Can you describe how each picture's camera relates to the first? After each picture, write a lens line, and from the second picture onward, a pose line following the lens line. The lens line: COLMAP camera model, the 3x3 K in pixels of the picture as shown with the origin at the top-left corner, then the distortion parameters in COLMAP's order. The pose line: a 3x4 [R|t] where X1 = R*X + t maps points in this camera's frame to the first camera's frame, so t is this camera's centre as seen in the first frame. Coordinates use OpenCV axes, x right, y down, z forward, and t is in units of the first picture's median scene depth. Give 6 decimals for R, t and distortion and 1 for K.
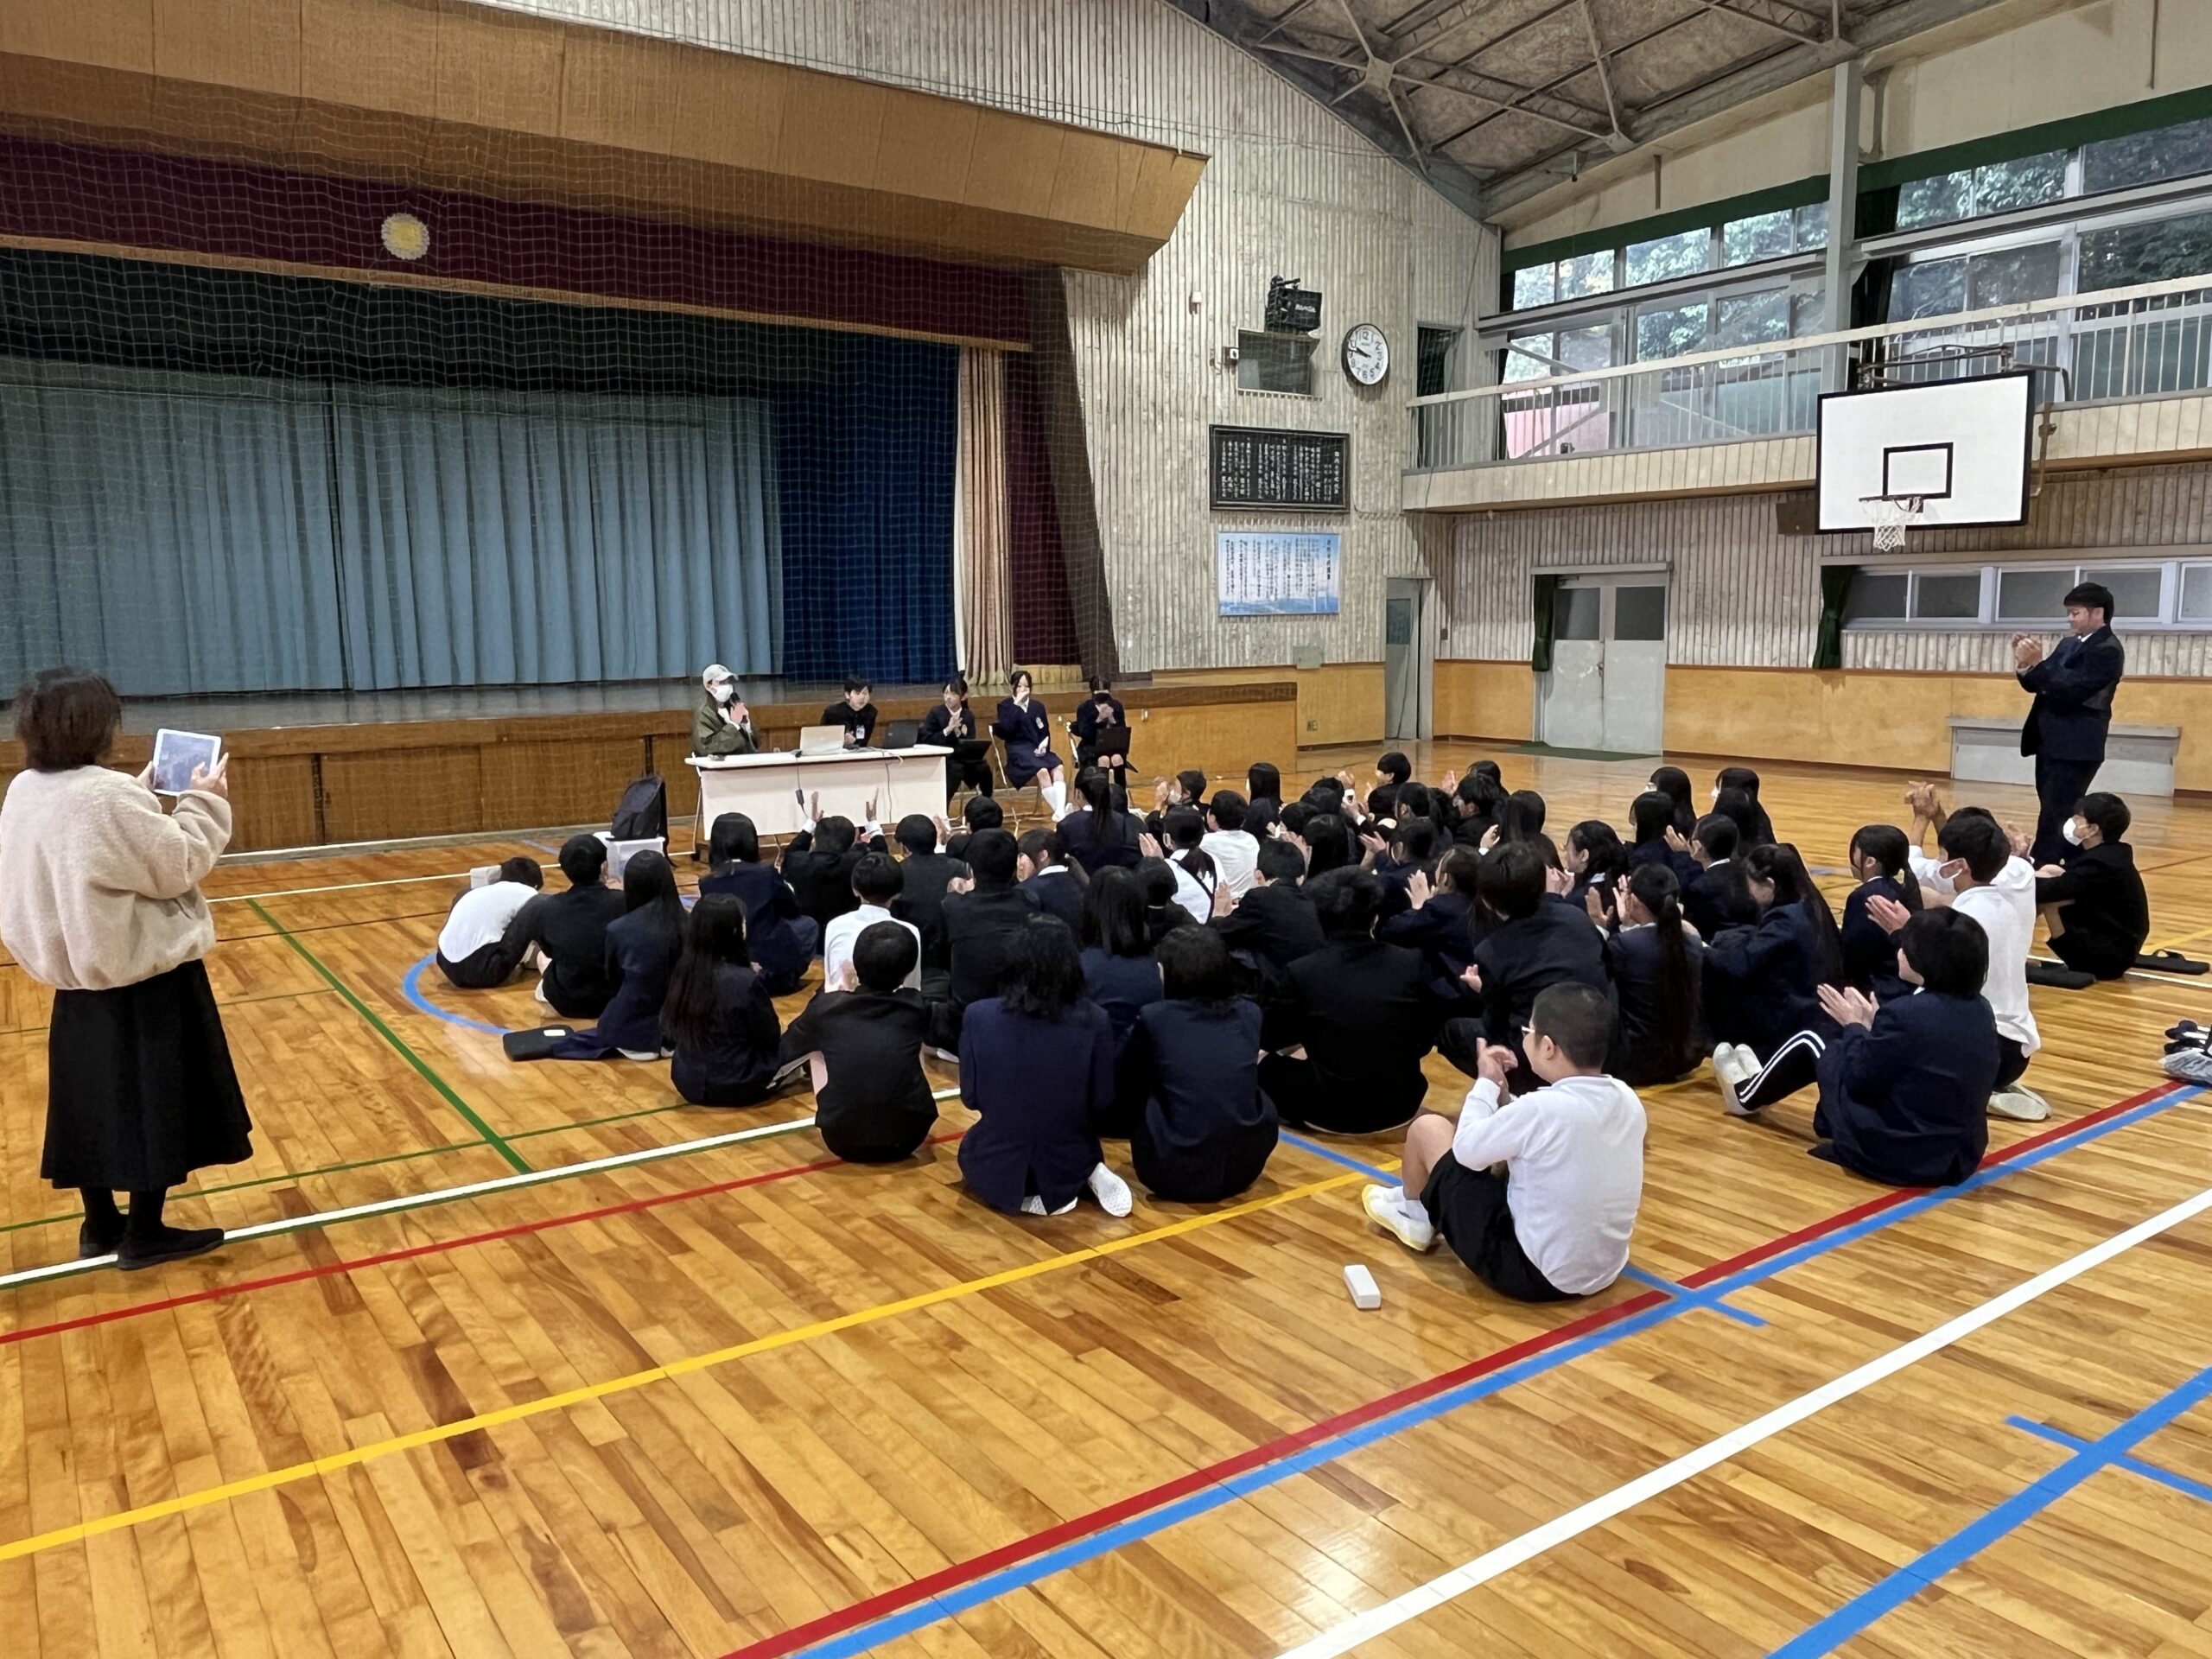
lens RADIAL K [[1587.0, 0, 1107.7], [0, 1587.0, 826.6], [0, 0, 1]] dist [-0.003460, -0.000543]
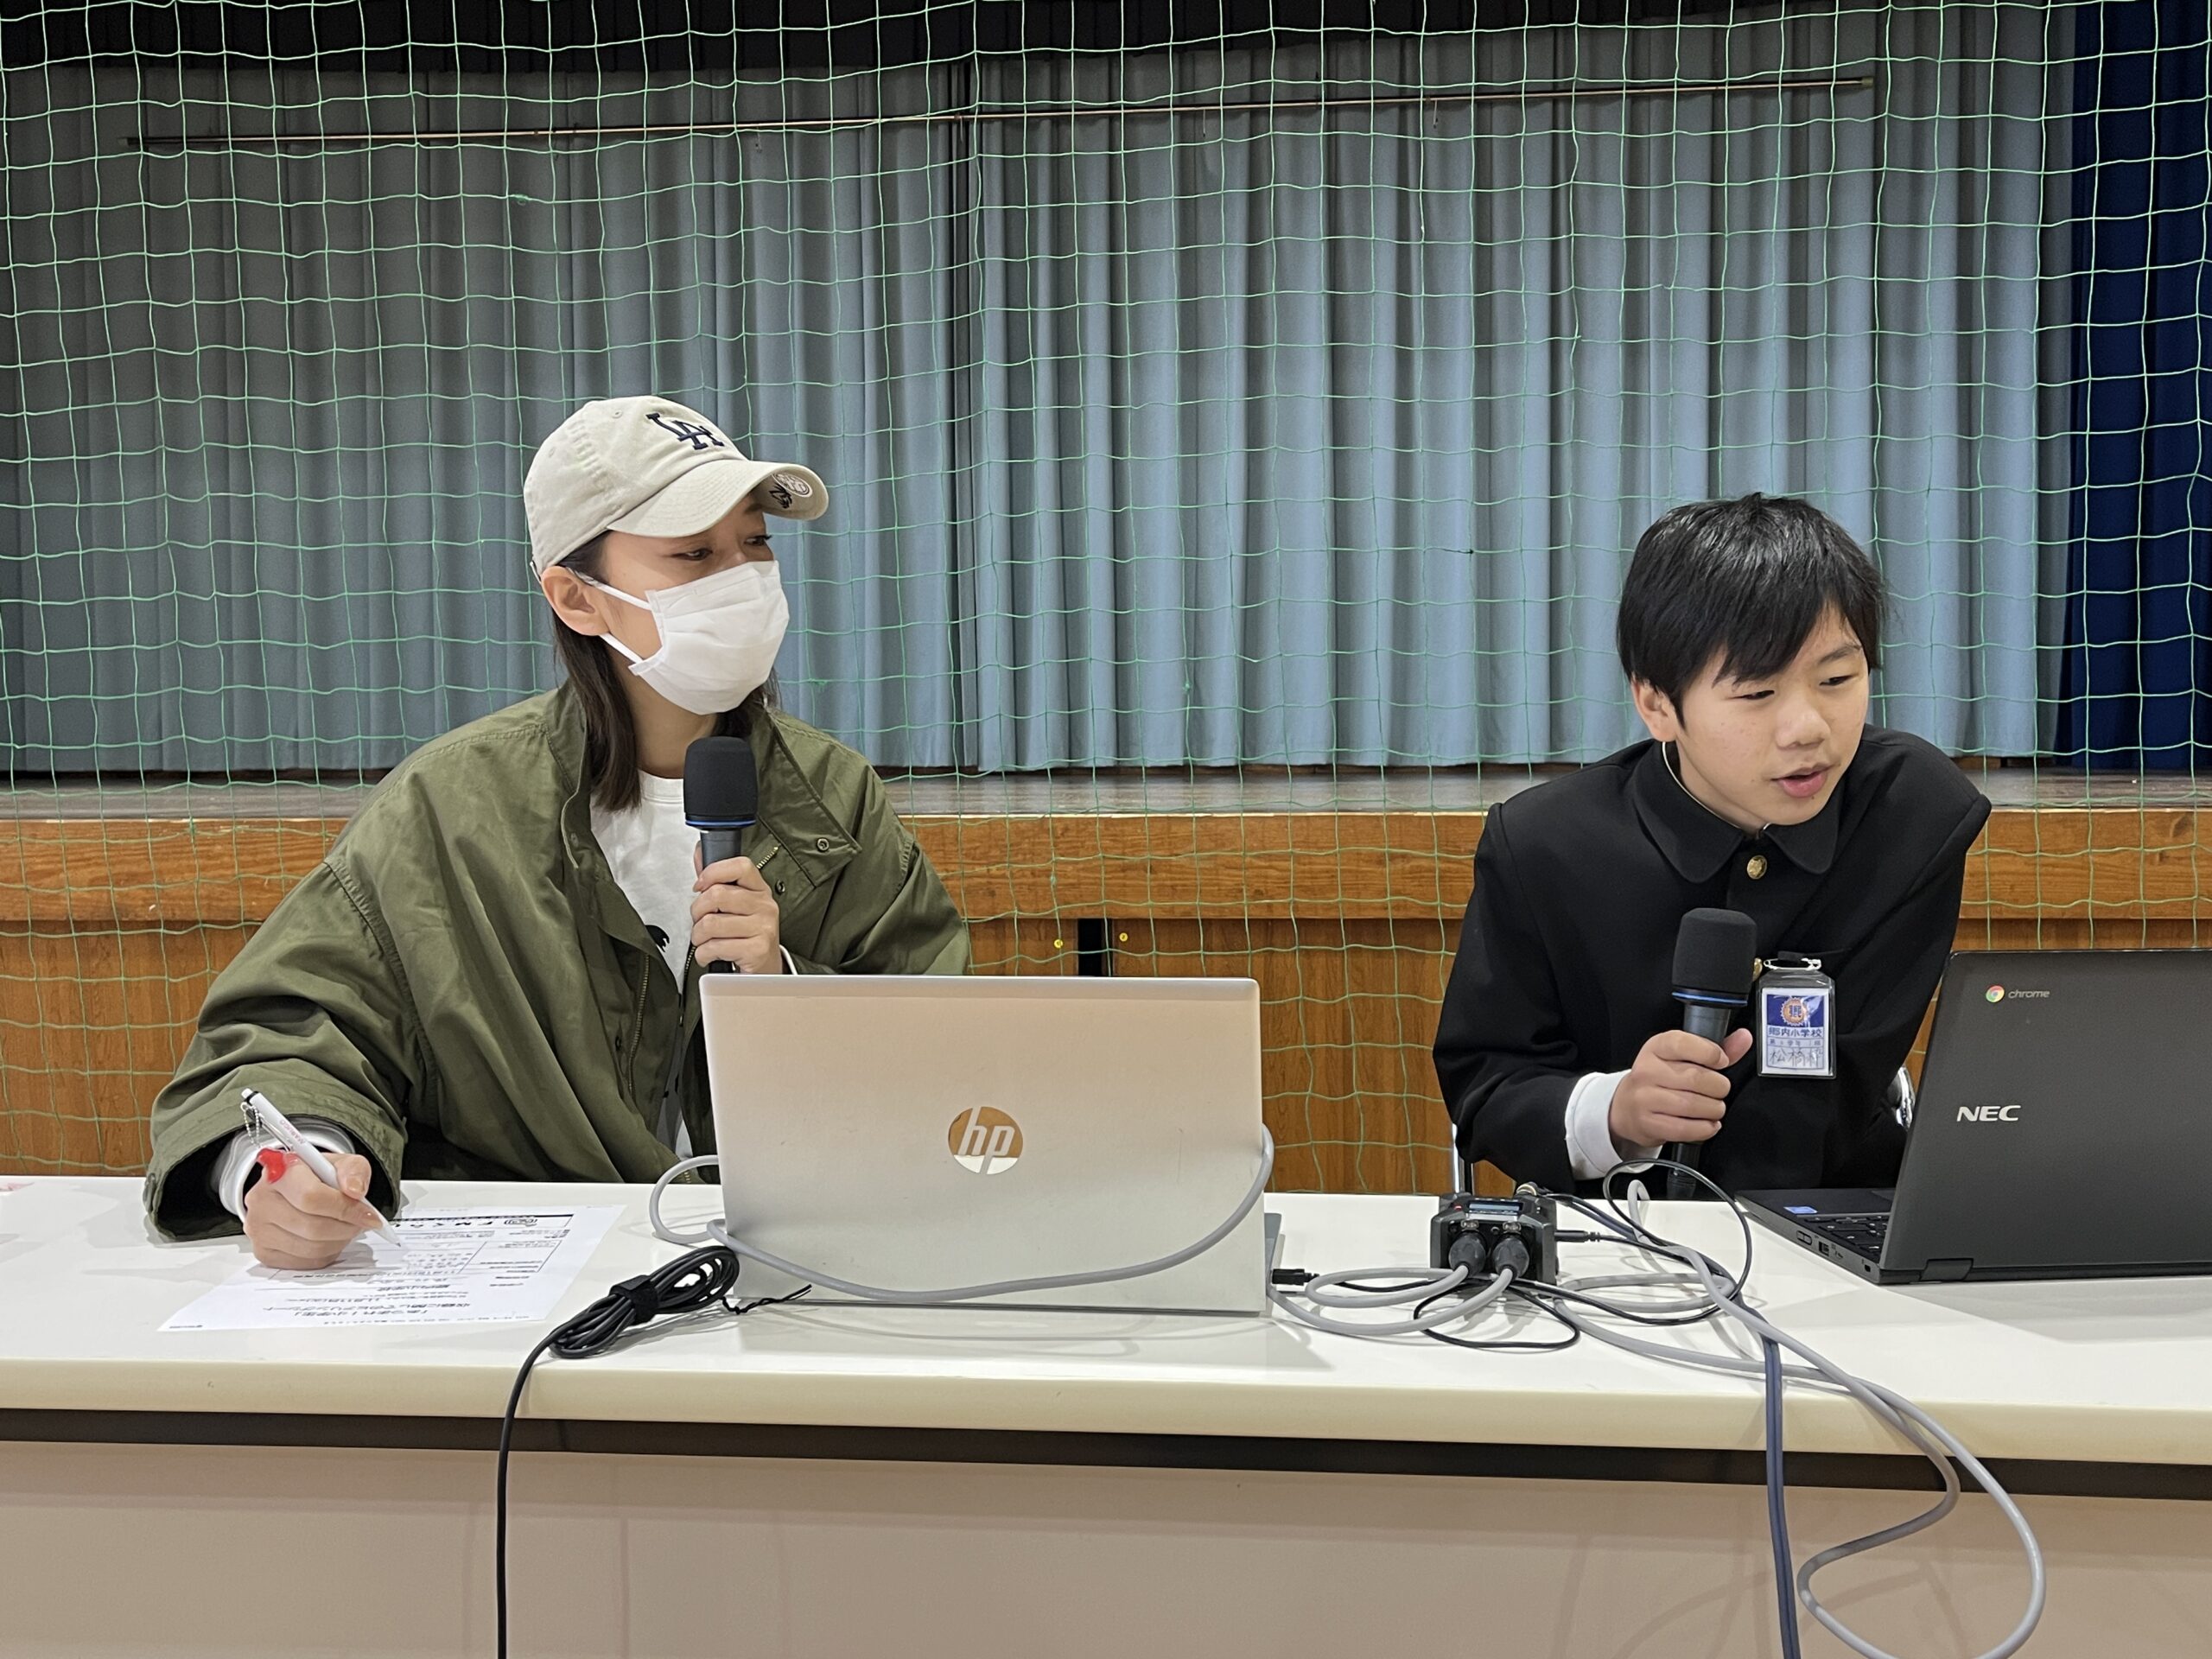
lens RADIAL K [[2091.6, 0, 1116.6], [0, 2091.6, 845.0], [0, 0, 1]] dist [0.025296, 0.000000]
pose [[0.762095, 0.037886, -0.646355, -0.101455], [-0.093228, 0.994305, -0.051641, -0.059410], [0.640718, 0.099613, 0.761287, 0.865134]]
